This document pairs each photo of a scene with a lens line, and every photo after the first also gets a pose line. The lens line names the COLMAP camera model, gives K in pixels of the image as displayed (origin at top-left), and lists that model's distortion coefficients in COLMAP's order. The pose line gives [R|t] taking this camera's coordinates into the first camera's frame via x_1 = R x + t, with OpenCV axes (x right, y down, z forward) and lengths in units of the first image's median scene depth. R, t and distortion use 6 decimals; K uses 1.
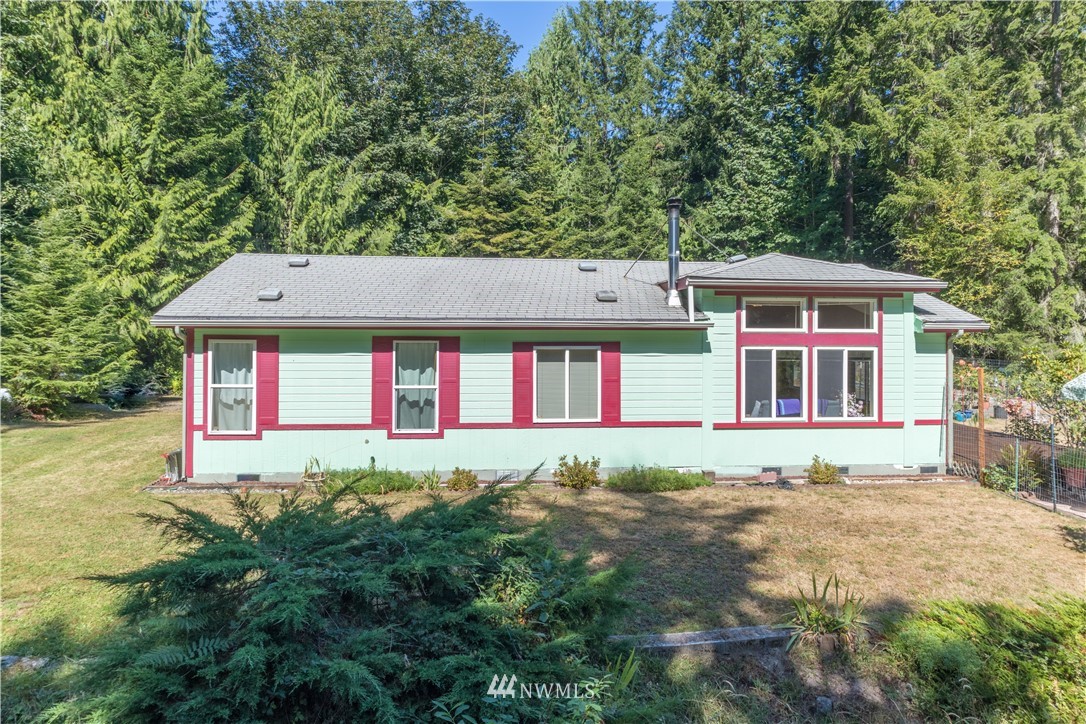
lens RADIAL K [[758.5, 0, 544.1], [0, 758.5, 337.6], [0, 0, 1]] dist [-0.002350, -0.003260]
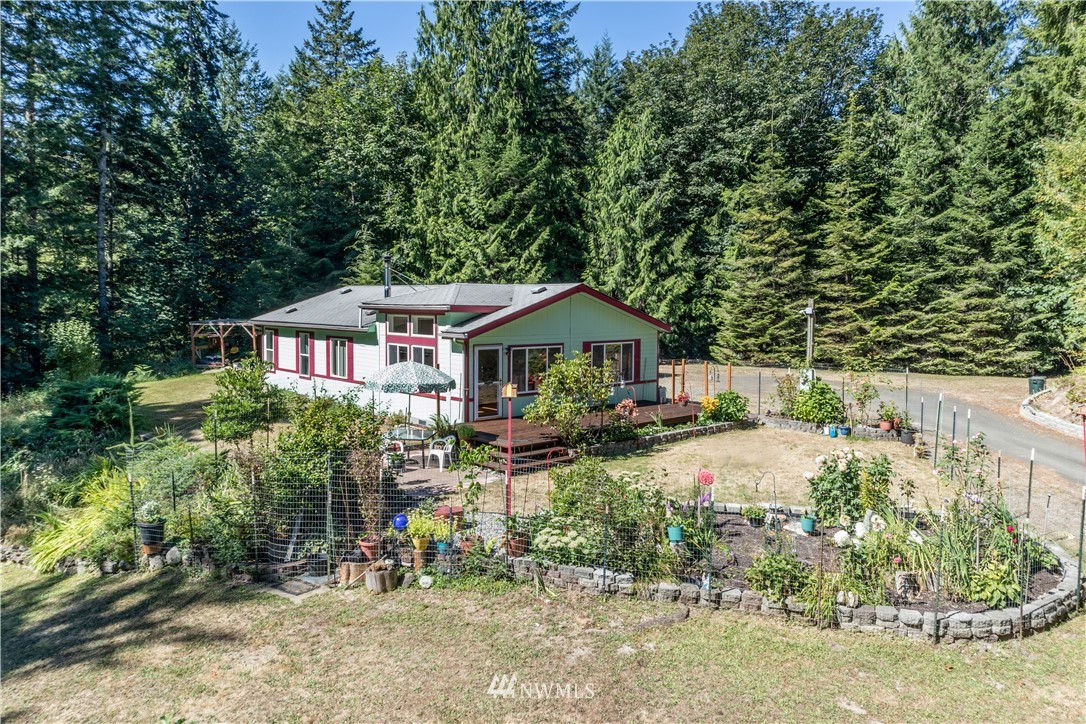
lens RADIAL K [[758.5, 0, 544.1], [0, 758.5, 337.6], [0, 0, 1]] dist [-0.002350, -0.003260]
pose [[0.606673, 0.039479, -0.793970, 1.832215], [-0.012367, 0.999114, 0.040230, -0.073311], [0.794855, -0.014588, 0.606624, 0.234560]]
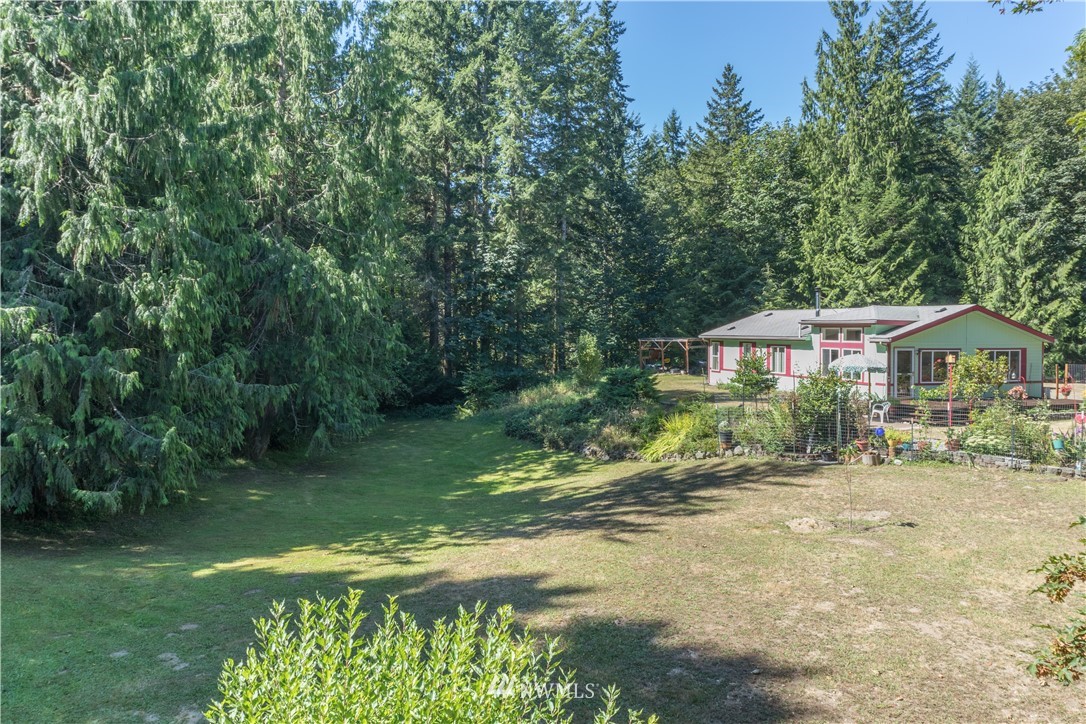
lens RADIAL K [[758.5, 0, 544.1], [0, 758.5, 337.6], [0, 0, 1]] dist [-0.002350, -0.003260]
pose [[0.222533, 0.007180, -0.974899, 2.459697], [-0.015962, 0.999866, 0.003721, -0.015823], [0.974794, 0.014733, 0.222618, -0.434717]]
